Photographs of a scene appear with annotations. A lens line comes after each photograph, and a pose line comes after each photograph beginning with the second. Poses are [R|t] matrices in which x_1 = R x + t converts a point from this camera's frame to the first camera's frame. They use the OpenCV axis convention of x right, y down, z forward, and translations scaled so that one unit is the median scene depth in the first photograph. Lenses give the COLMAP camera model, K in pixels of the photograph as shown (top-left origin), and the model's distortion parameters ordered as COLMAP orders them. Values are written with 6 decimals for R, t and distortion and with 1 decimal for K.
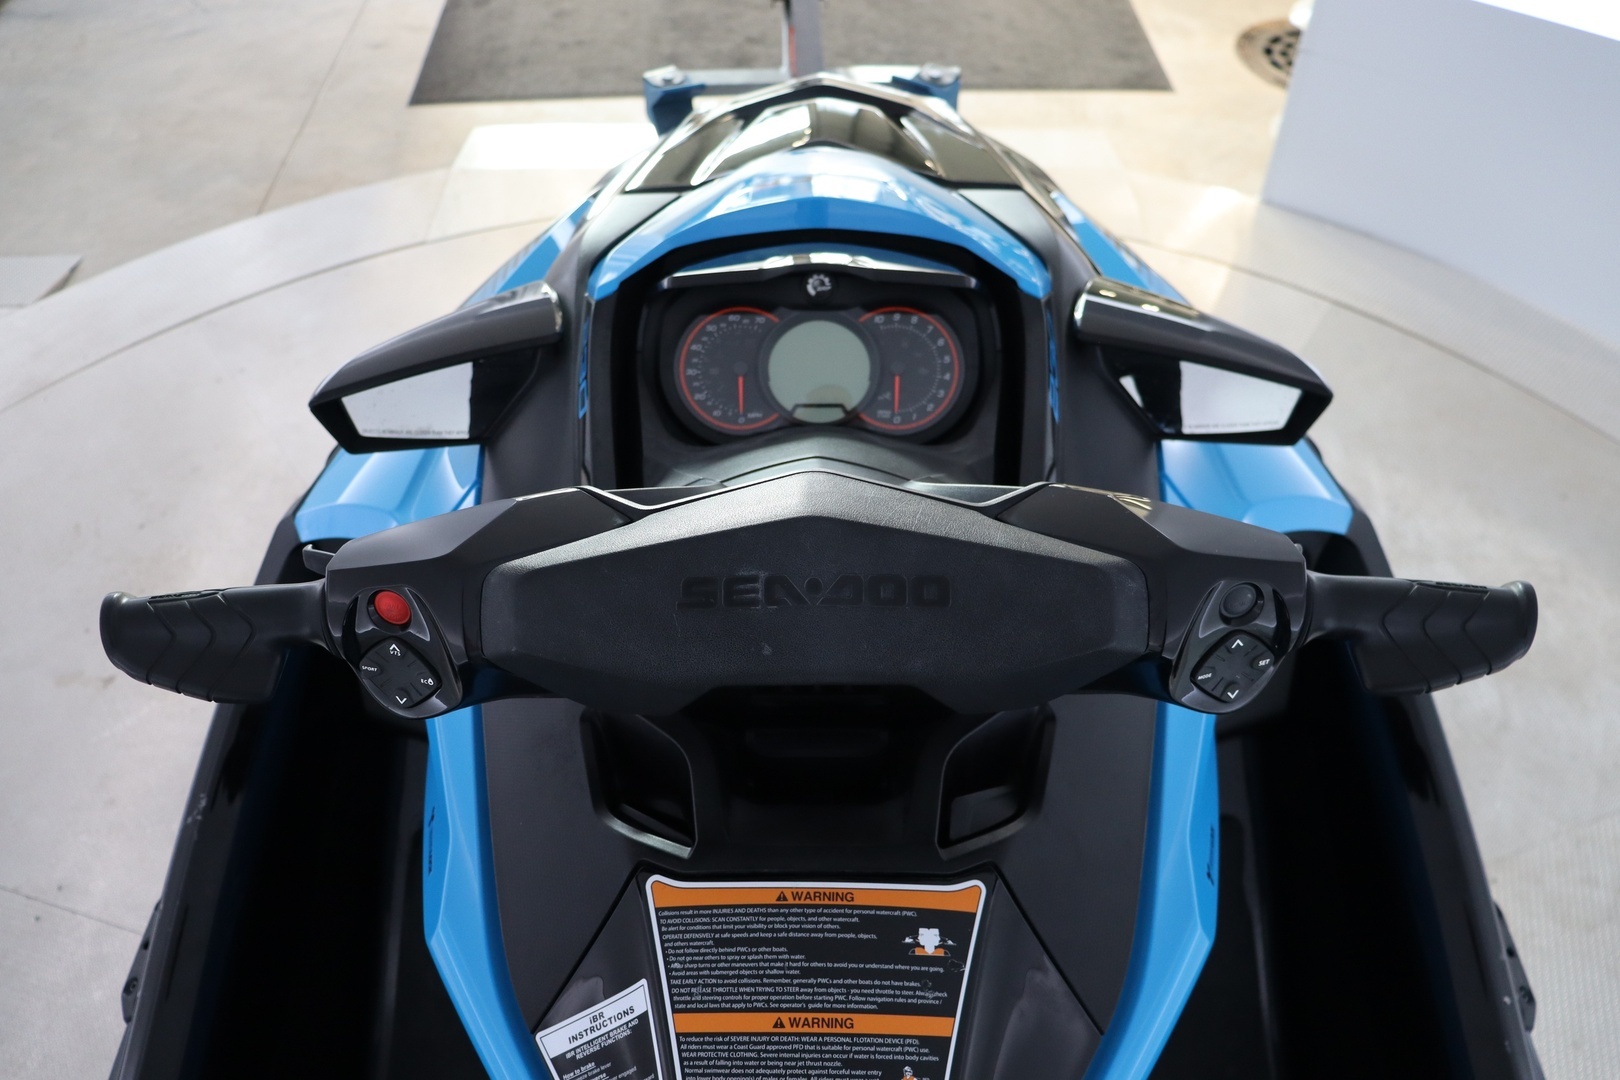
lens RADIAL K [[1333.3, 0, 821.4], [0, 1333.3, 567.0], [0, 0, 1]] dist [-0.180576, 0.179978]
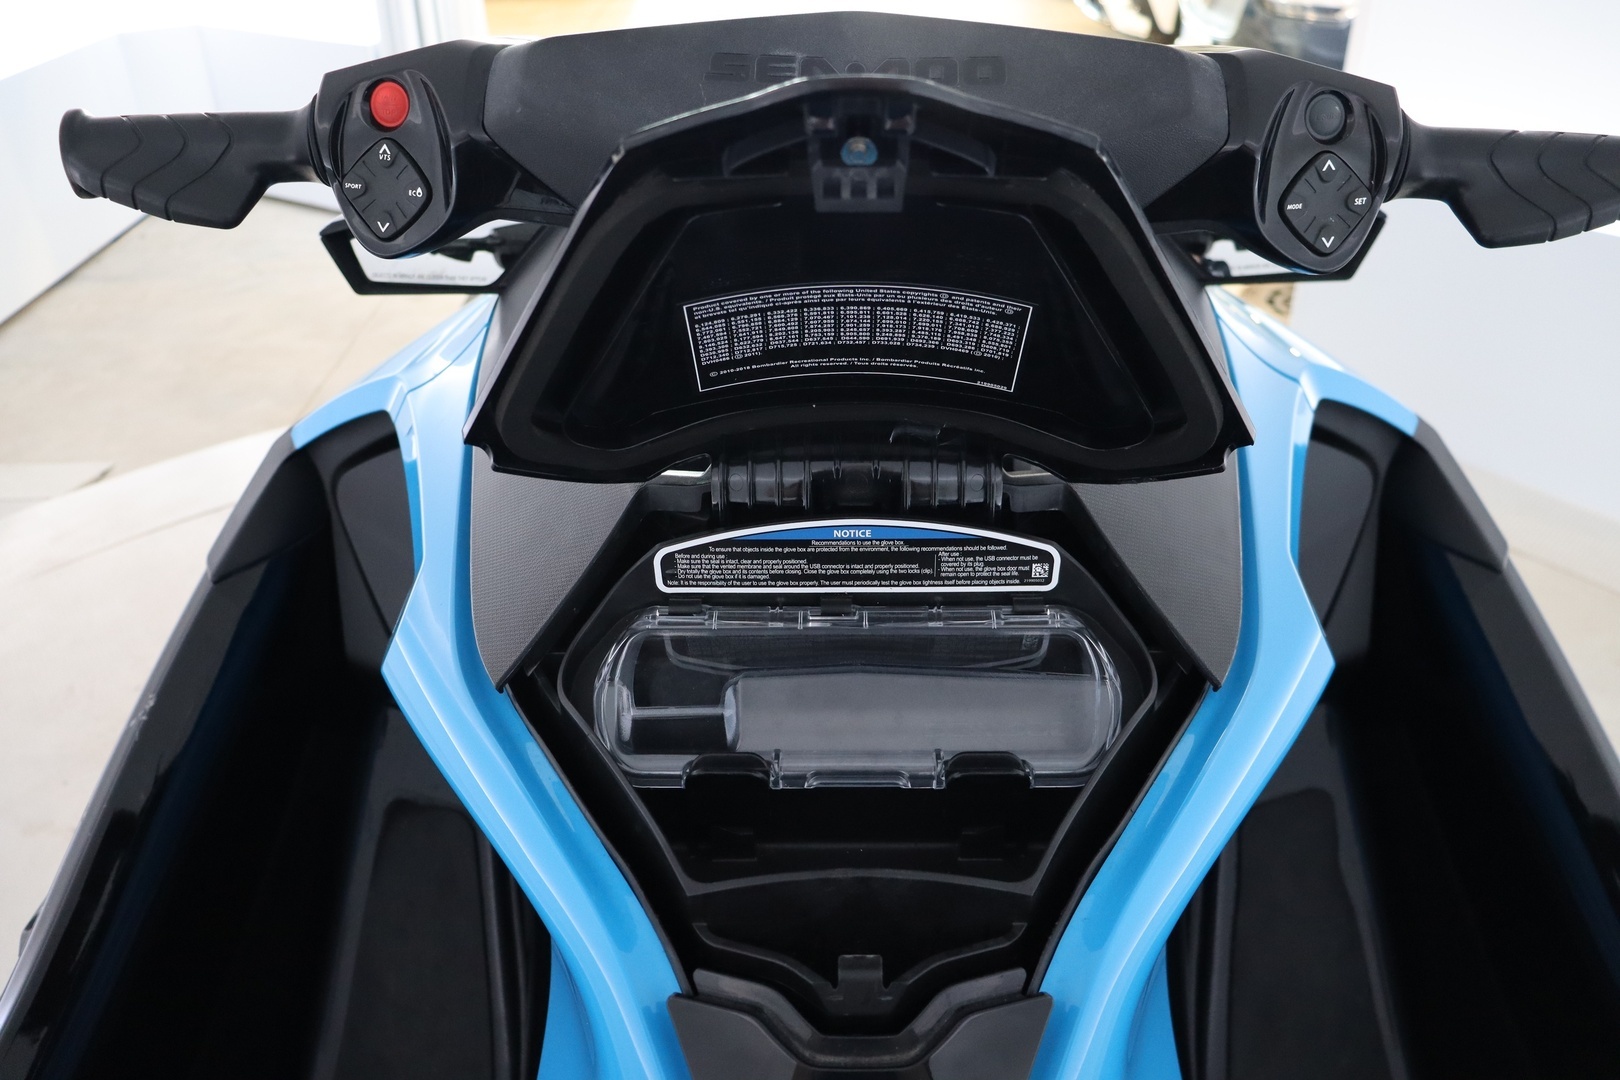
lens RADIAL K [[1333.3, 0, 821.4], [0, 1333.3, 567.0], [0, 0, 1]] dist [-0.180576, 0.179978]
pose [[0.999873, 0.011105, -0.011417, -0.008880], [-0.013572, 0.969181, -0.245975, 0.326172], [0.008333, 0.246099, 0.969209, 0.128717]]
